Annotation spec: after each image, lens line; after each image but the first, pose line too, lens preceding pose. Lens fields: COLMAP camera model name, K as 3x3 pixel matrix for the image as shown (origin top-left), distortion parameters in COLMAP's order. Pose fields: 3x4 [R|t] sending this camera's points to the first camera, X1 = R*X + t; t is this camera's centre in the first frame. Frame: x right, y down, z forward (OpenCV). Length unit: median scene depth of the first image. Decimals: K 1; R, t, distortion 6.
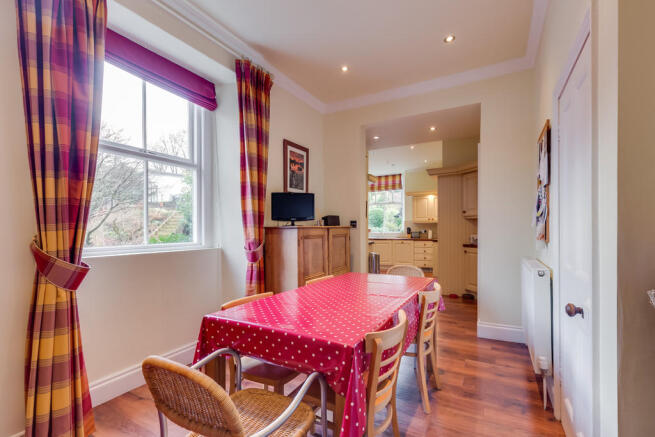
lens RADIAL K [[297.6, 0, 326.7], [0, 297.6, 219.6], [0, 0, 1]] dist [0.002198, -0.000541]
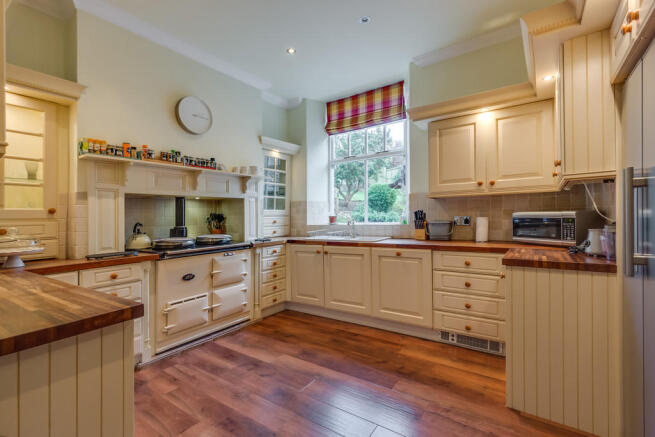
lens RADIAL K [[297.6, 0, 325.8], [0, 297.6, 217.1], [0, 0, 1]] dist [0.002198, -0.000541]
pose [[0.995160, -0.016431, -0.096885, 0.194638], [0.020069, 0.999125, 0.036692, 0.018332], [0.096197, -0.038458, 0.994619, 0.619291]]
